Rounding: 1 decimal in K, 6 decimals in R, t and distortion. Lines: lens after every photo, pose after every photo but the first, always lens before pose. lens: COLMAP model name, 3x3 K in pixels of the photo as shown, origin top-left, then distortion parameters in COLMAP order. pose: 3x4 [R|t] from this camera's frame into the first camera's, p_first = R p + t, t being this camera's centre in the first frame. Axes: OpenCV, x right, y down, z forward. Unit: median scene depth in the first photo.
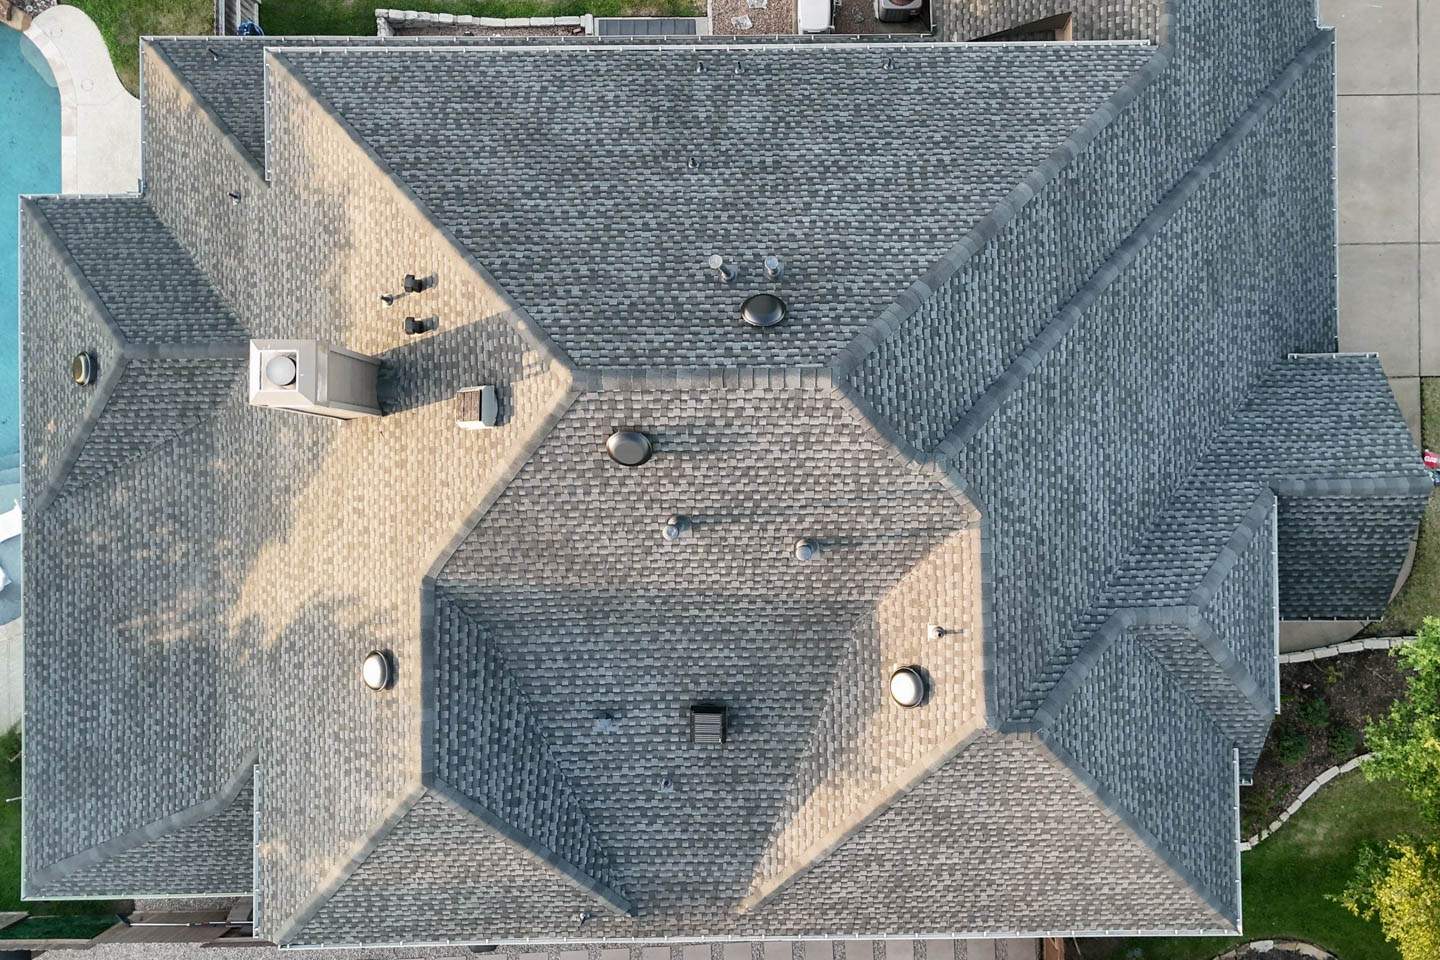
lens RADIAL K [[1336.0, 0, 720.0], [0, 1336.0, 480.0], [0, 0, 1]] dist [0.093769, -0.076095]
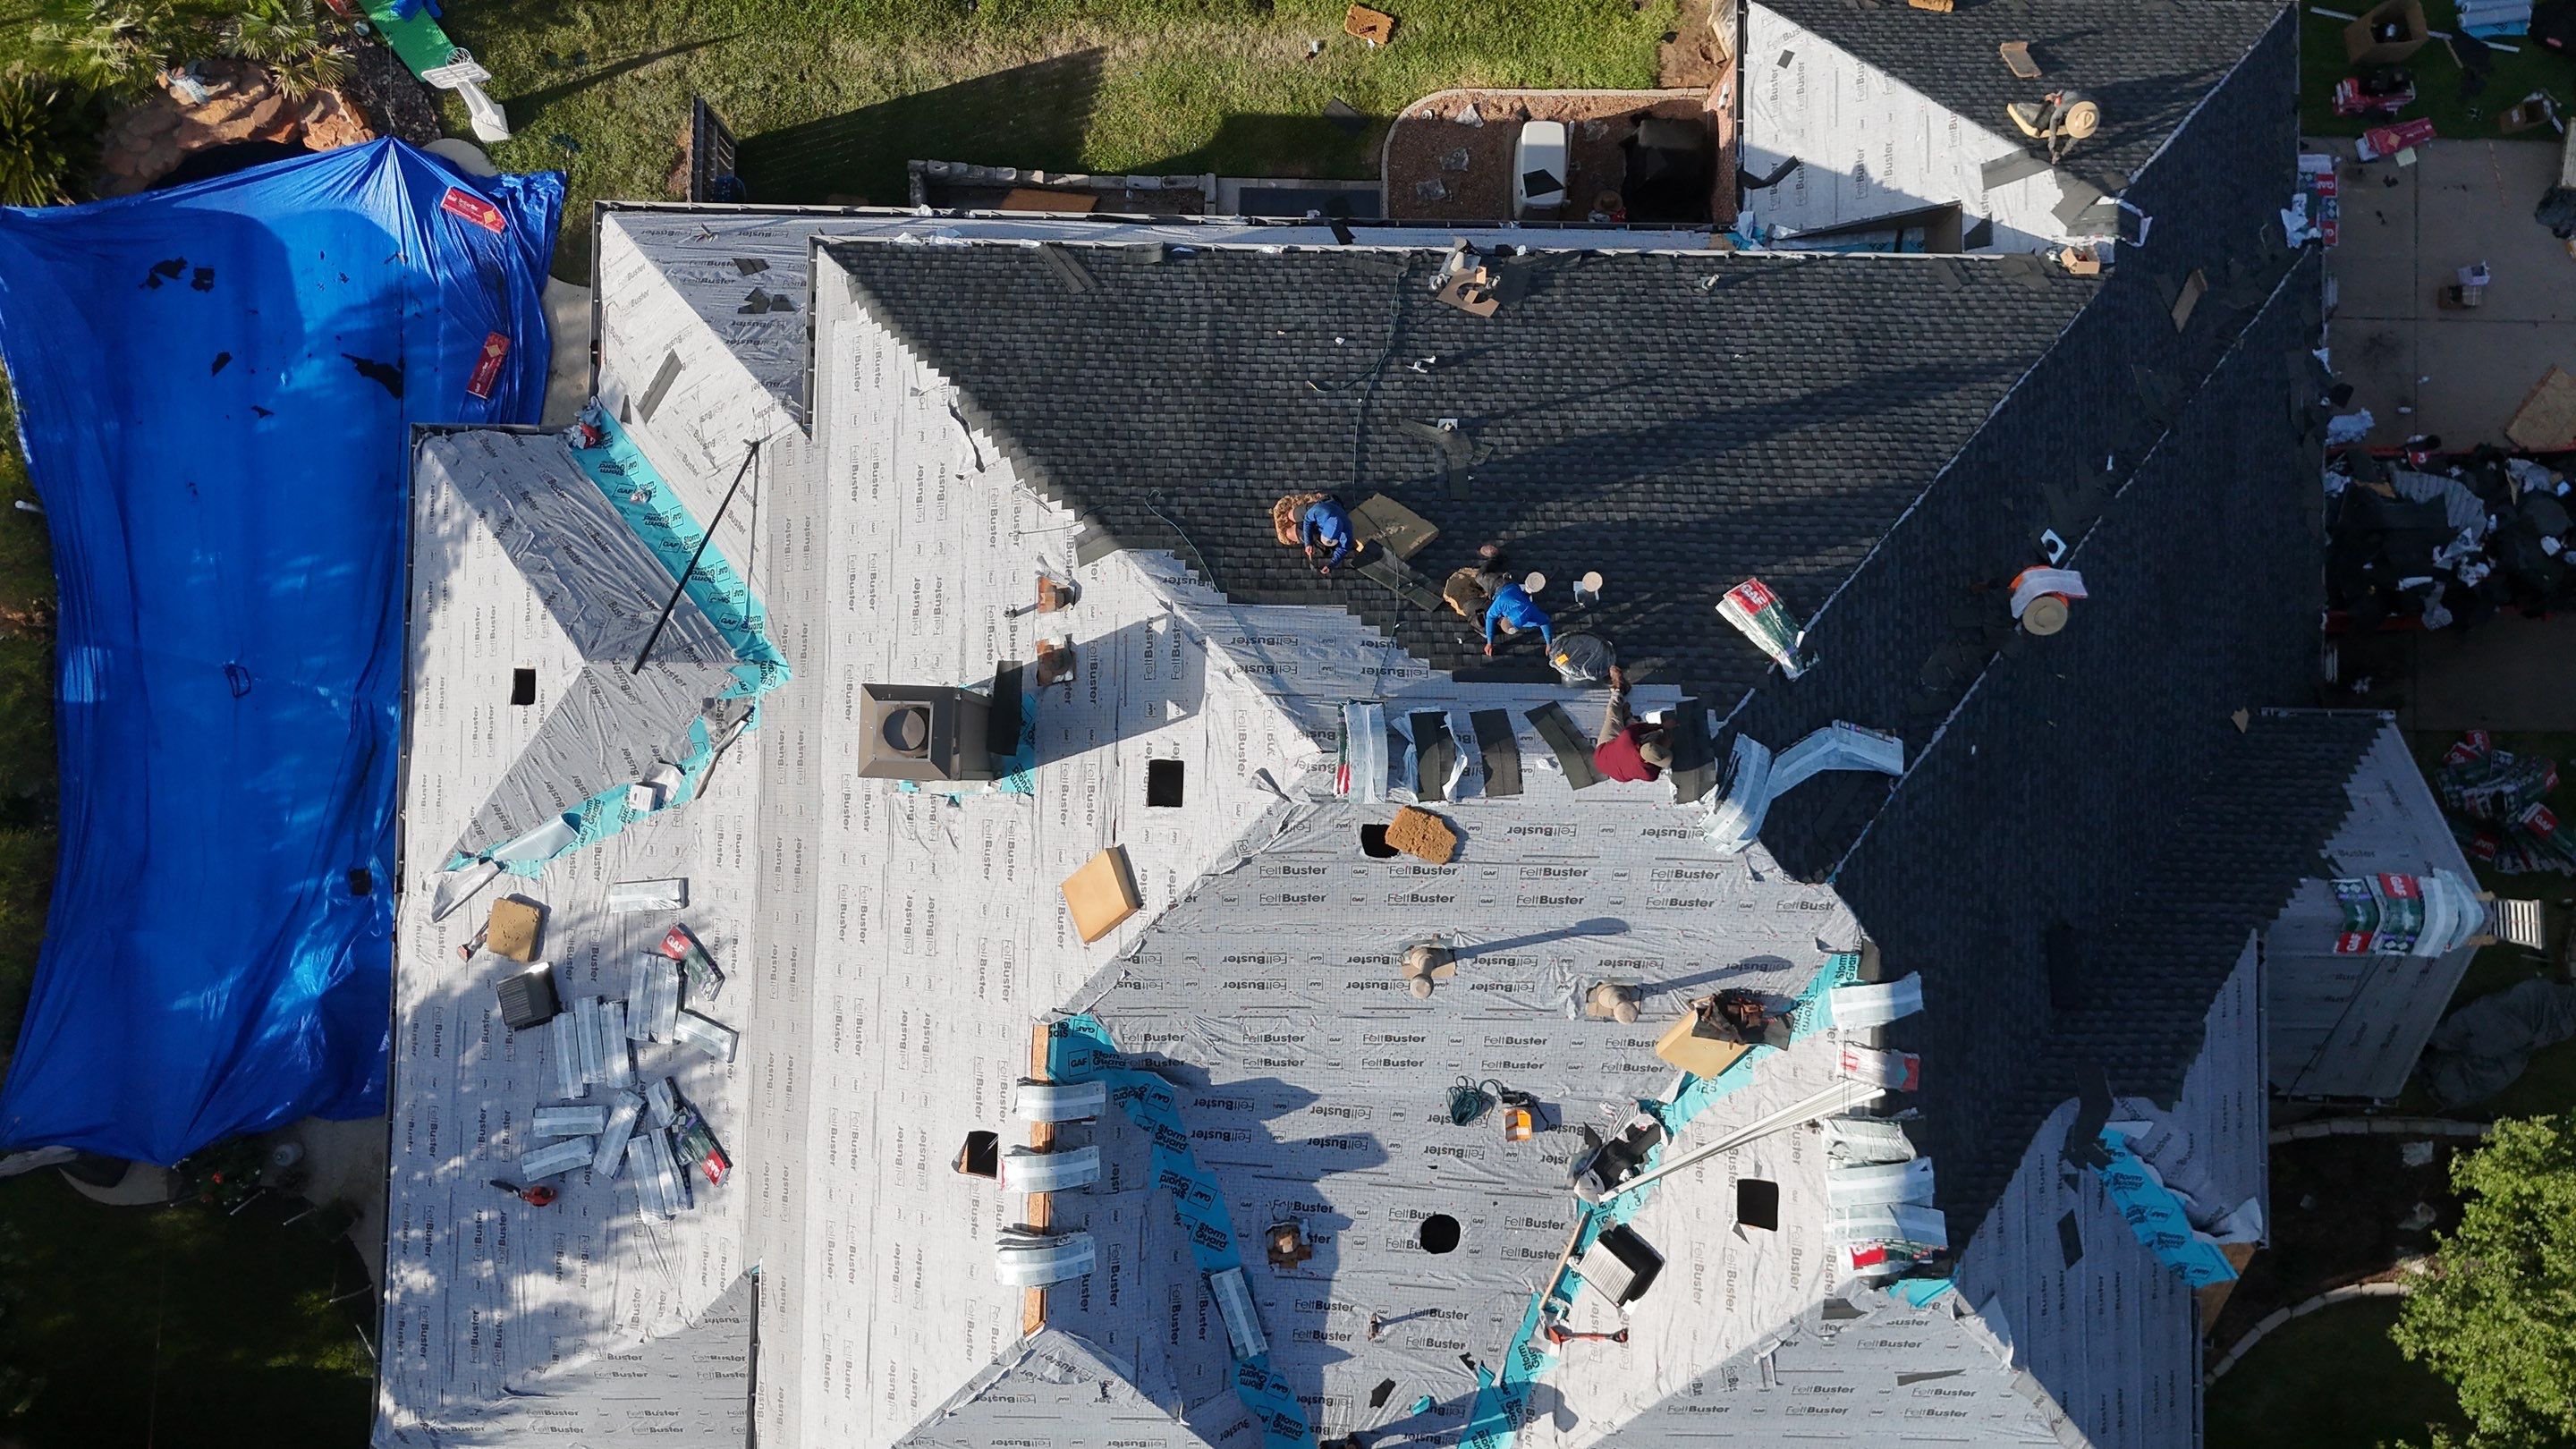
lens RADIAL K [[1990.7, 0, 1291.6], [0, 1990.7, 771.7], [0, 0, 1]] dist [0.075639, -0.002510]
pose [[0.999647, 0.026163, 0.004676, -0.100135], [-0.026030, 0.999310, -0.026483, -0.029872], [-0.005366, 0.026352, 0.999638, -0.019679]]
